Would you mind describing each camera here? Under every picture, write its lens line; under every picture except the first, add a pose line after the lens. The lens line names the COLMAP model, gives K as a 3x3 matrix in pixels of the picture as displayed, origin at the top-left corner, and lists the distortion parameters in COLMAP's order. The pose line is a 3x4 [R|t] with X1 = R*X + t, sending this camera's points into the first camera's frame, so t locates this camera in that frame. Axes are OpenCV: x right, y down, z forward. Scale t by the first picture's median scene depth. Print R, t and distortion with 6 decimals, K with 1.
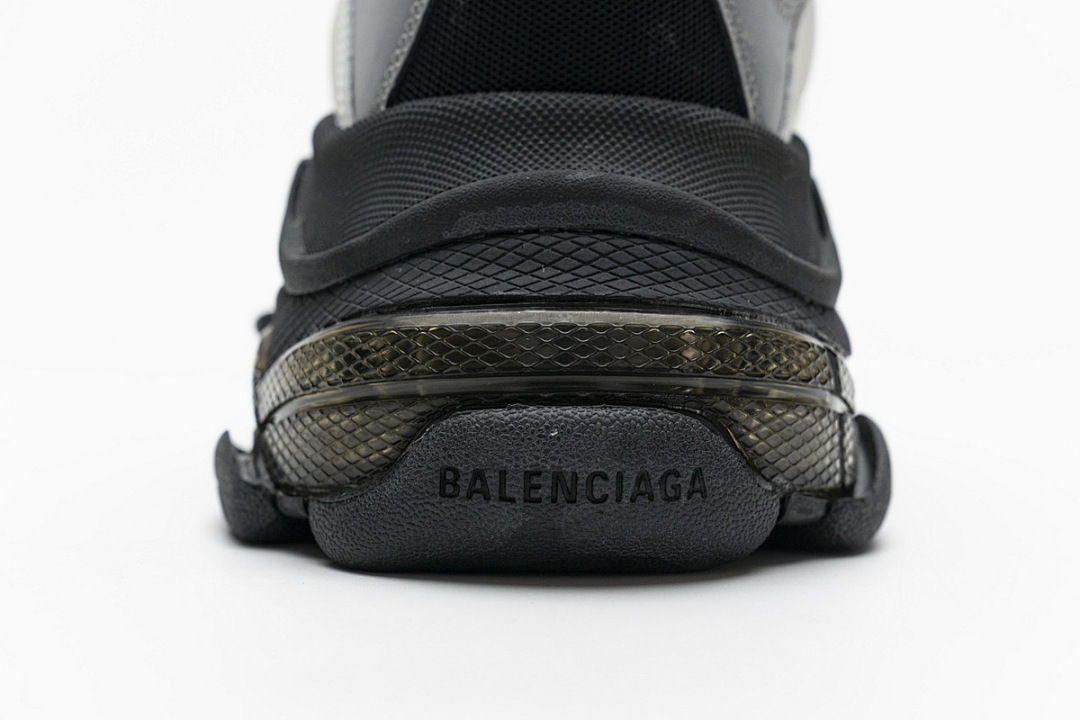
lens RADIAL K [[2106.2, 0, 540.5], [0, 2106.2, 363.8], [0, 0, 1]] dist [0.009246, 0.000000]
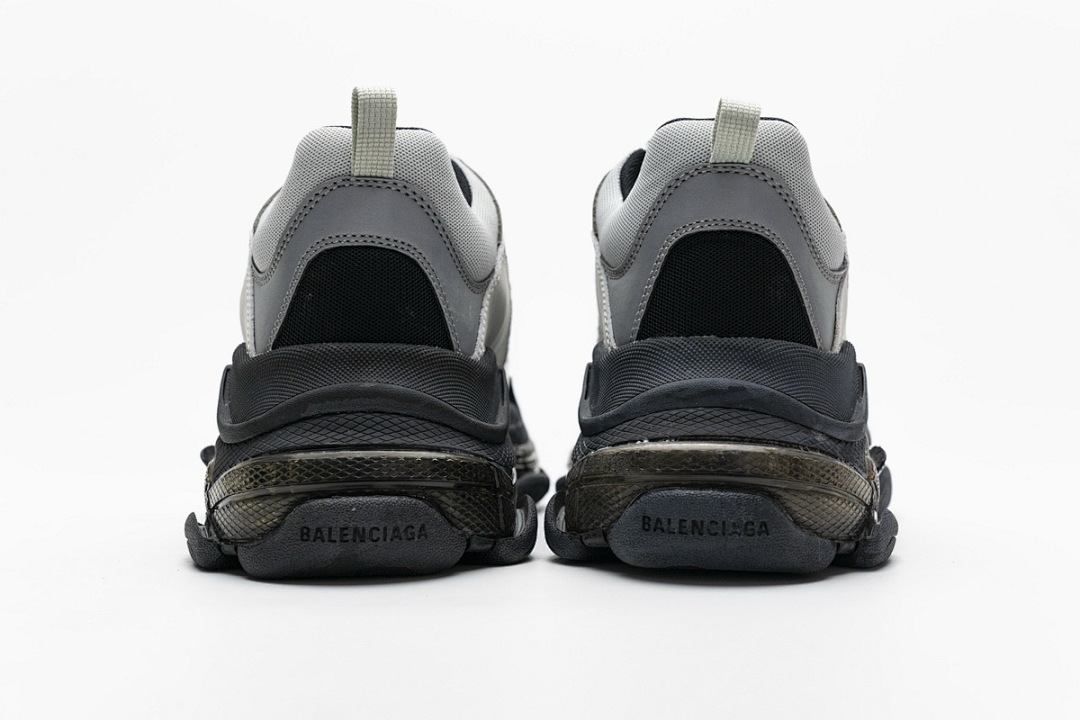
lens RADIAL K [[2106.2, 0, 540.2], [0, 2106.2, 353.1], [0, 0, 1]] dist [0.009246, 0.000000]
pose [[0.998428, -0.022038, 0.051537, 0.082655], [0.024365, 0.998691, -0.044975, -0.022998], [-0.050478, 0.046160, 0.997658, -1.070327]]
